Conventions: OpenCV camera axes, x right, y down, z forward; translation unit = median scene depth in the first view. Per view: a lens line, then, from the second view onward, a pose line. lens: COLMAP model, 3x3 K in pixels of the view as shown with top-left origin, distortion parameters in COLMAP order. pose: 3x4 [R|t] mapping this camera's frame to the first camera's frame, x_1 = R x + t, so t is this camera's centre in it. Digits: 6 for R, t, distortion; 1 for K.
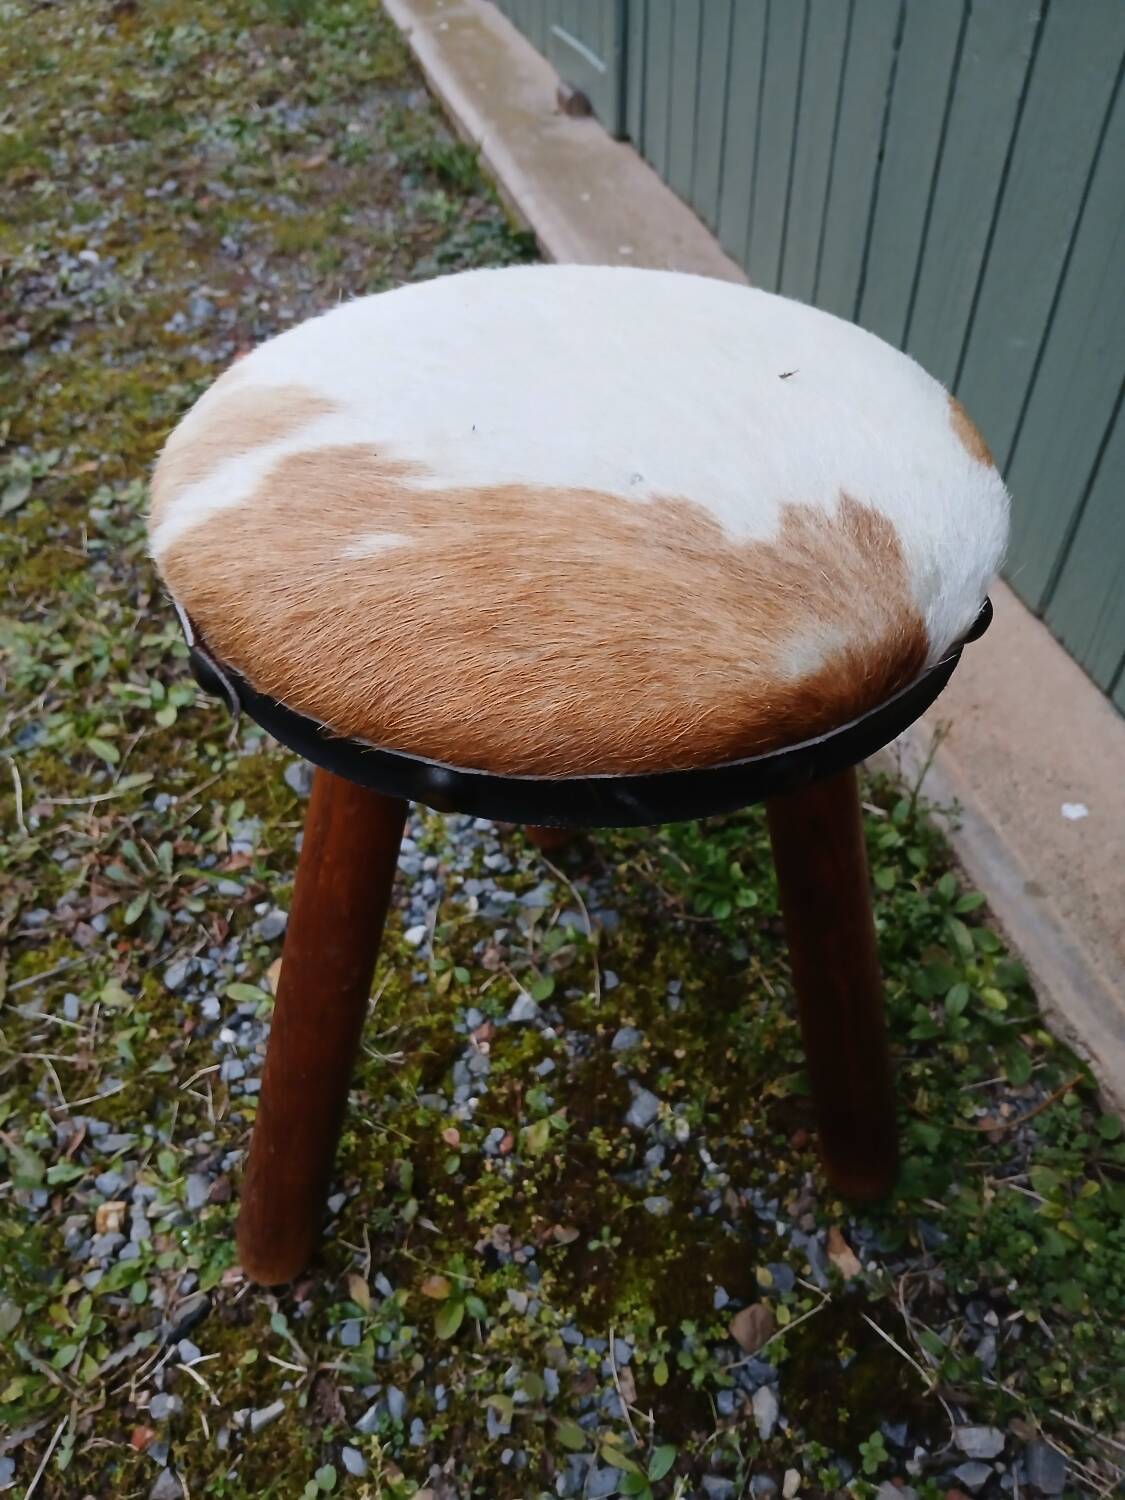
lens RADIAL K [[1162.8, 0, 565.3], [0, 1162.8, 753.0], [0, 0, 1]] dist [0.107126, -0.257047]
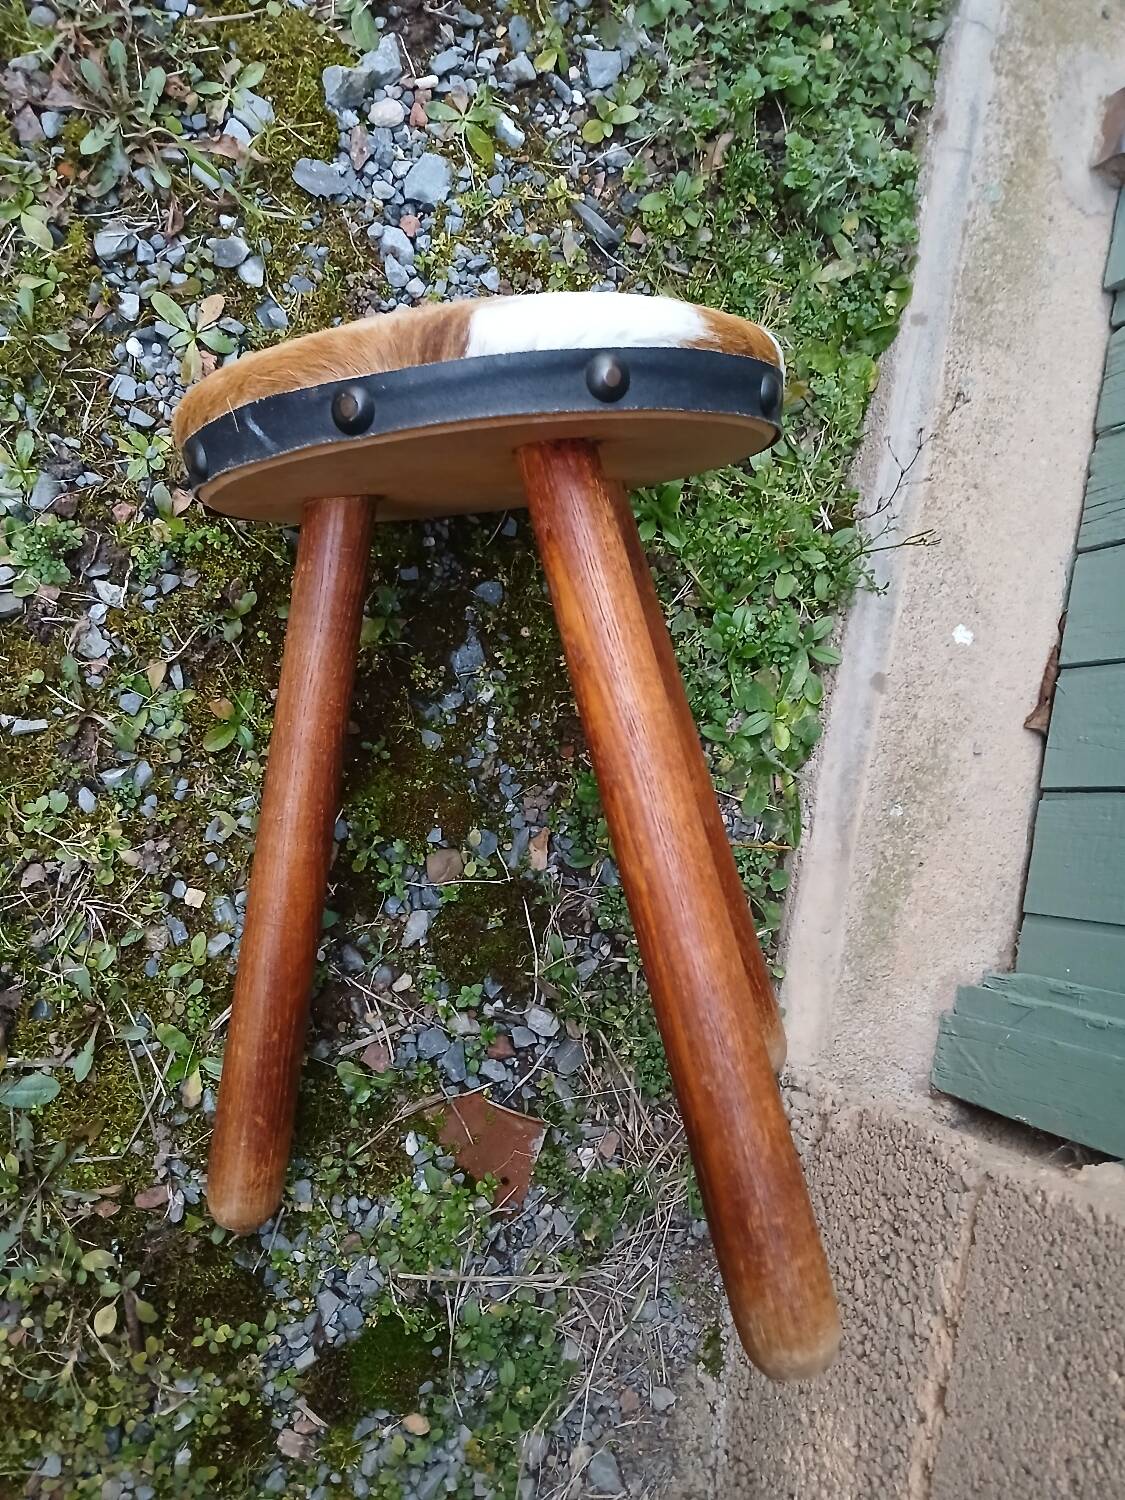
lens RADIAL K [[1156.9, 0, 563.9], [0, 1156.9, 750.8], [0, 0, 1]] dist [0.059156, -0.149590]
pose [[0.806097, 0.501155, 0.314724, -0.138750], [-0.590613, 0.647863, 0.481093, -0.184294], [0.037204, -0.573687, 0.818229, 0.082478]]
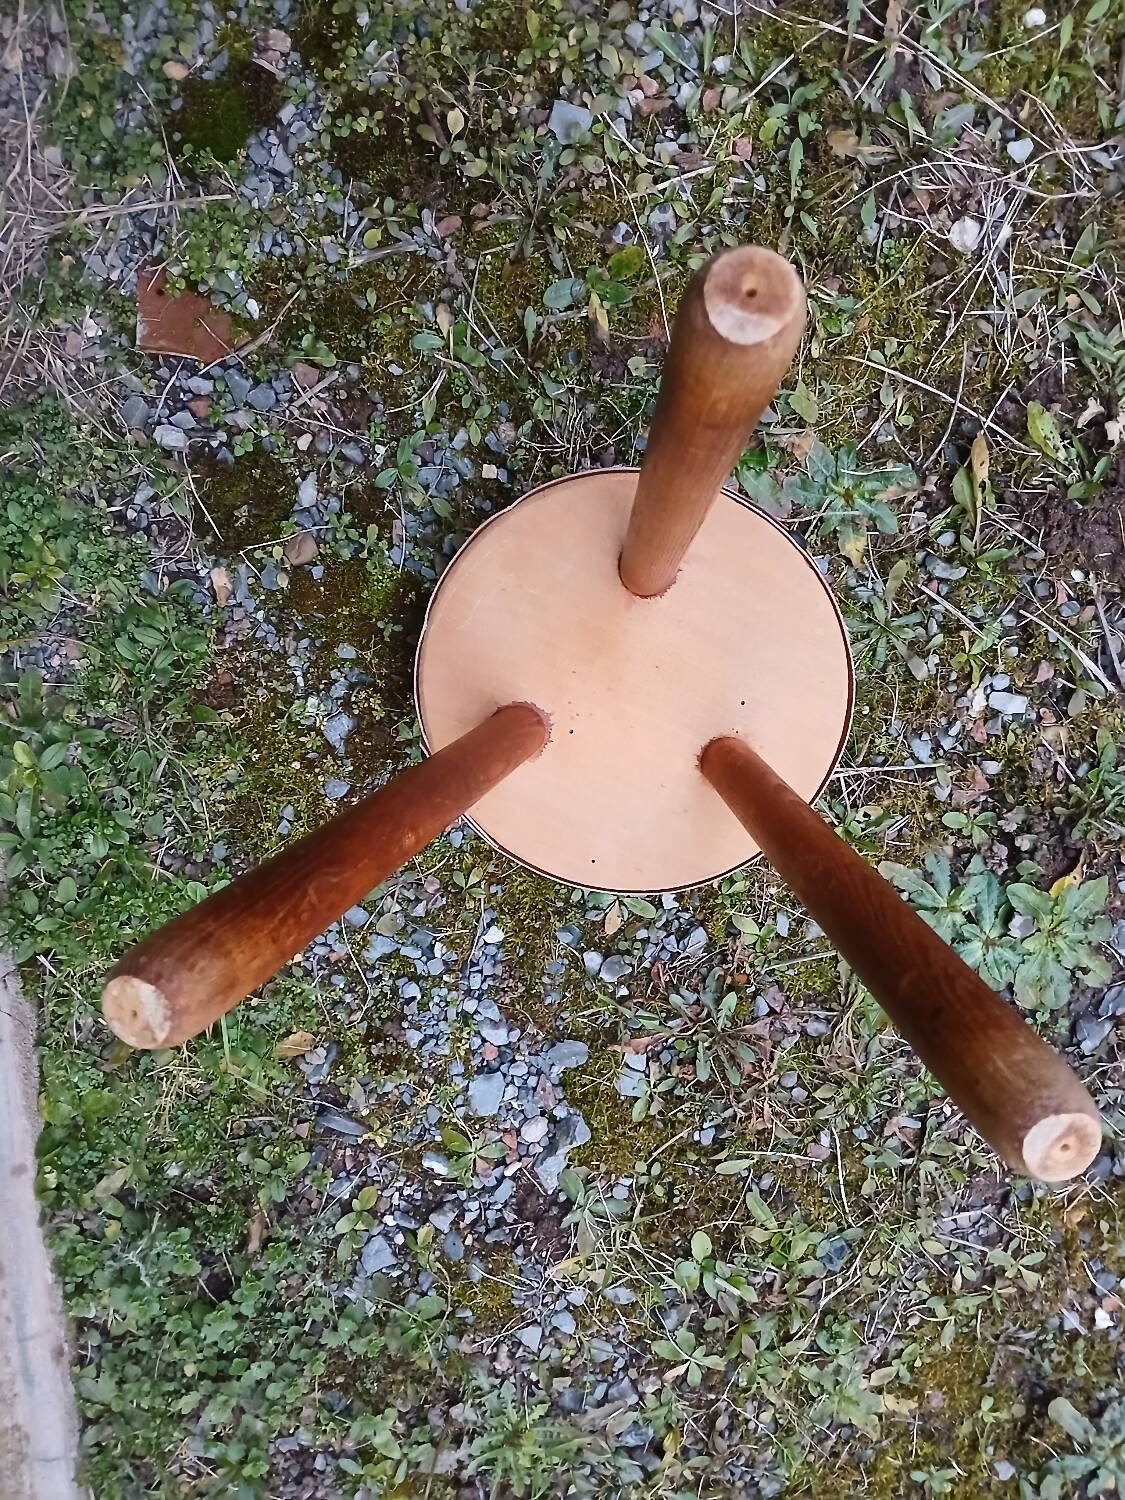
lens RADIAL K [[1156.2, 0, 564.8], [0, 1156.2, 747.3], [0, 0, 1]] dist [0.103528, -0.224737]
pose [[-0.973178, -0.229627, 0.013987, -0.176177], [0.194482, -0.788705, 0.583199, -0.357341], [-0.122887, 0.570277, 0.812209, -0.025509]]
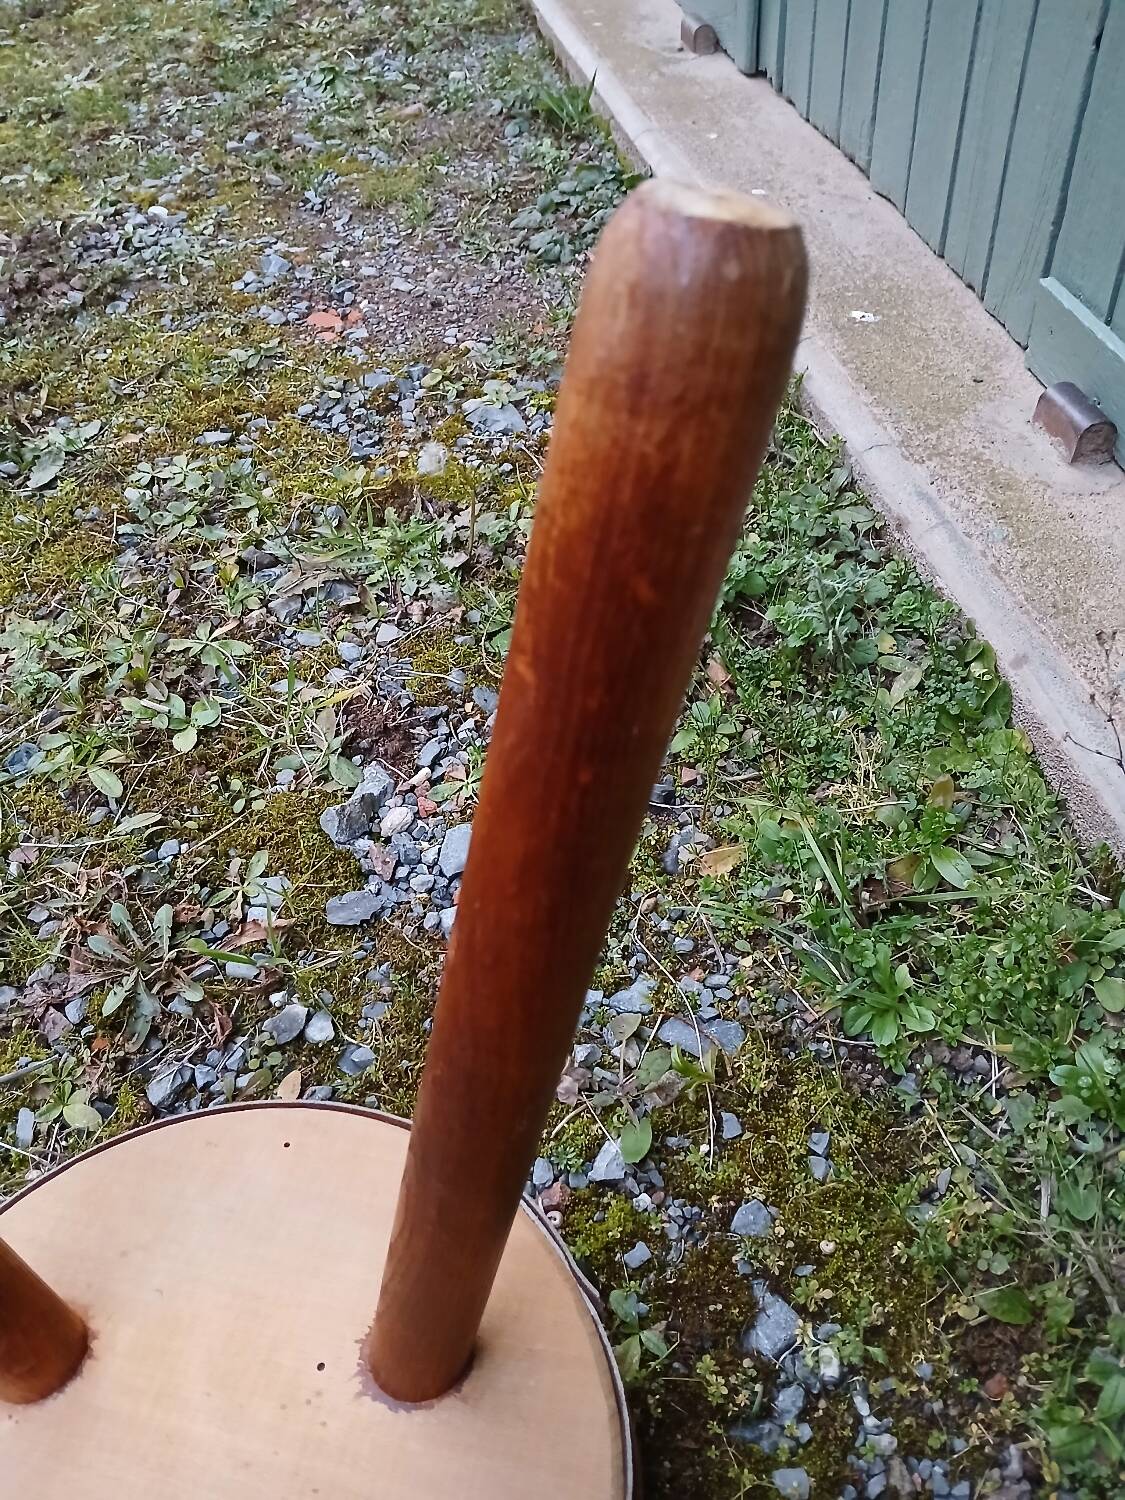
lens RADIAL K [[1156.2, 0, 564.8], [0, 1156.2, 747.3], [0, 0, 1]] dist [0.103528, -0.224737]
pose [[0.995639, 0.025697, -0.089680, -0.004786], [-0.025453, 0.999669, 0.003870, -0.043490], [0.089750, -0.001571, 0.995963, 0.259848]]
